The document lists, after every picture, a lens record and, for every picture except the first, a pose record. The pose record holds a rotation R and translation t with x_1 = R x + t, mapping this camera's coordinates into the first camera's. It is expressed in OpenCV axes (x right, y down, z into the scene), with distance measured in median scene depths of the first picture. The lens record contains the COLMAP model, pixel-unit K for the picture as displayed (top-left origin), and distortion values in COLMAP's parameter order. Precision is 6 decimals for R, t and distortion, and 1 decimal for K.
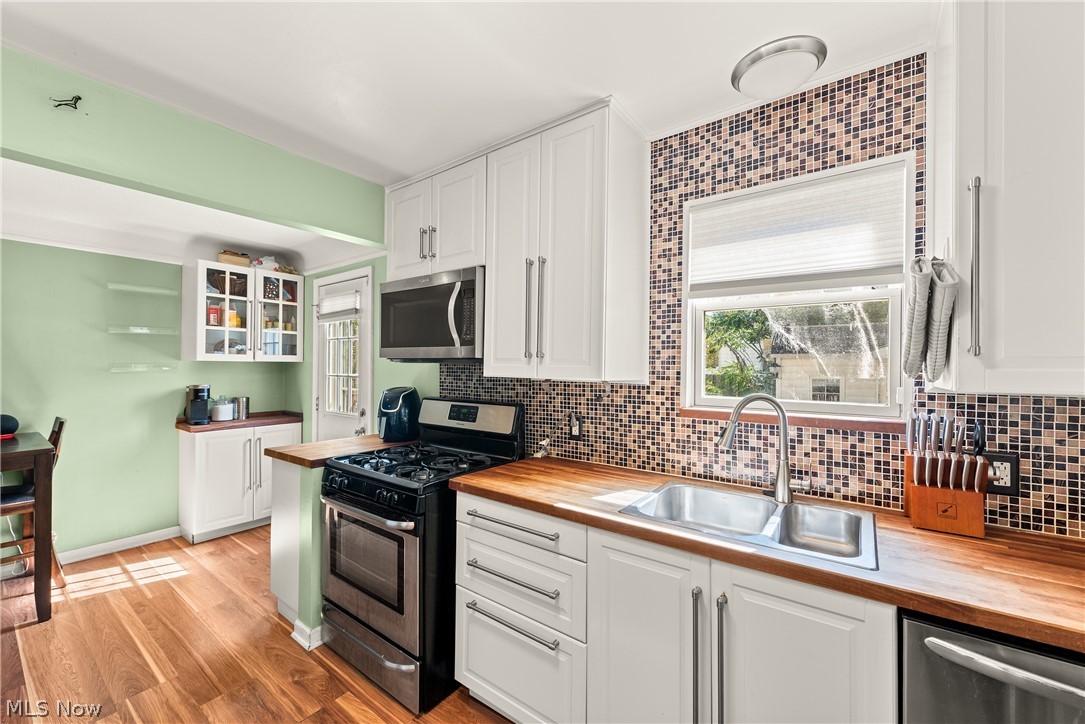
lens RADIAL K [[425.8, 0, 542.0], [0, 425.8, 365.7], [0, 0, 1]] dist [0.002928, 0.000127]
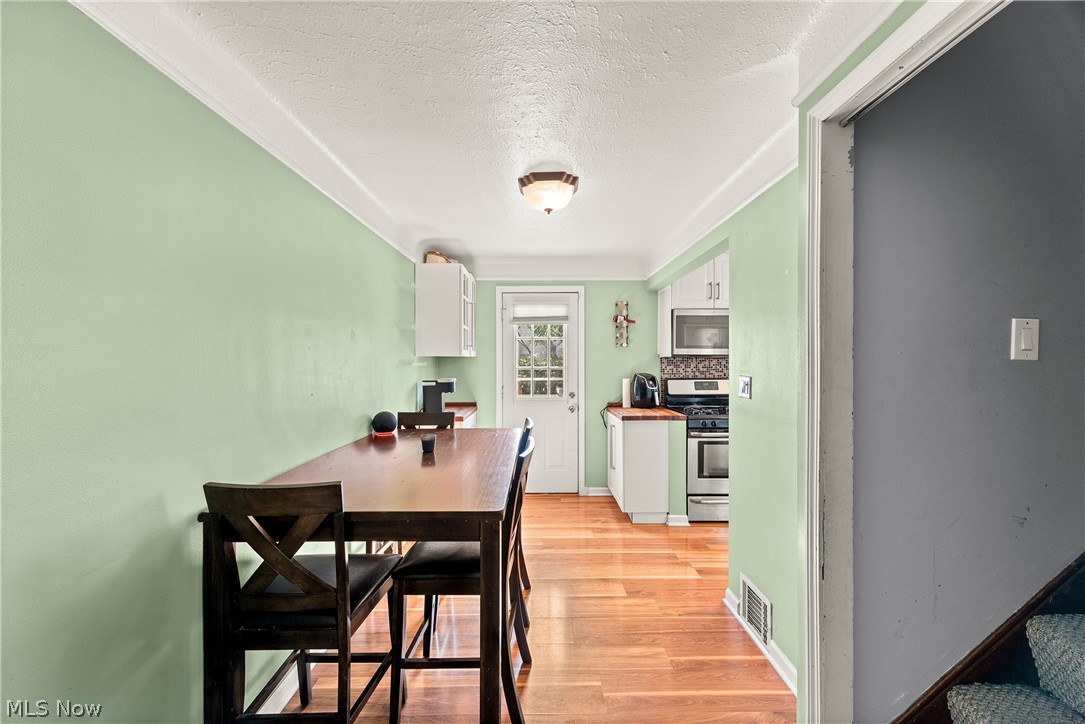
lens RADIAL K [[425.8, 0, 542.0], [0, 425.8, 365.7], [0, 0, 1]] dist [0.002928, 0.000127]
pose [[0.802558, -0.016014, 0.596360, -2.242065], [0.007002, 0.999824, 0.017426, -0.009167], [-0.596533, -0.009810, 0.802528, -0.011847]]
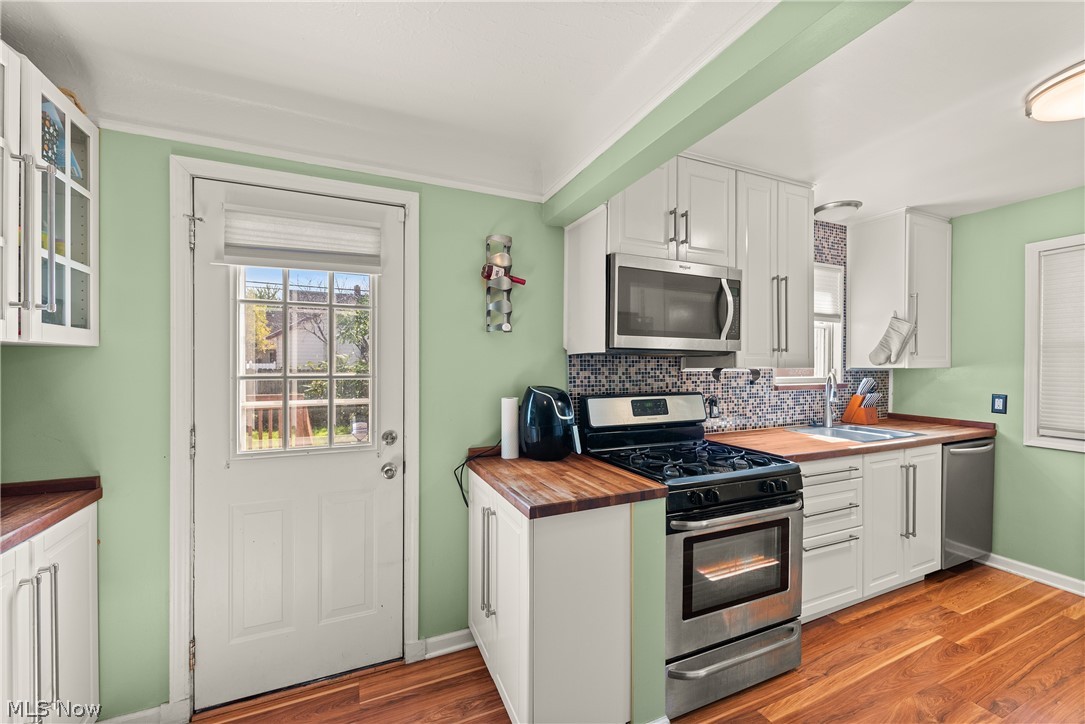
lens RADIAL K [[425.8, 0, 542.0], [0, 425.8, 365.7], [0, 0, 1]] dist [0.002928, 0.000127]
pose [[0.497889, -0.009447, 0.867189, -1.434412], [-0.000596, 0.999937, 0.011235, 0.008382], [-0.867241, -0.006110, 0.497852, 0.922429]]
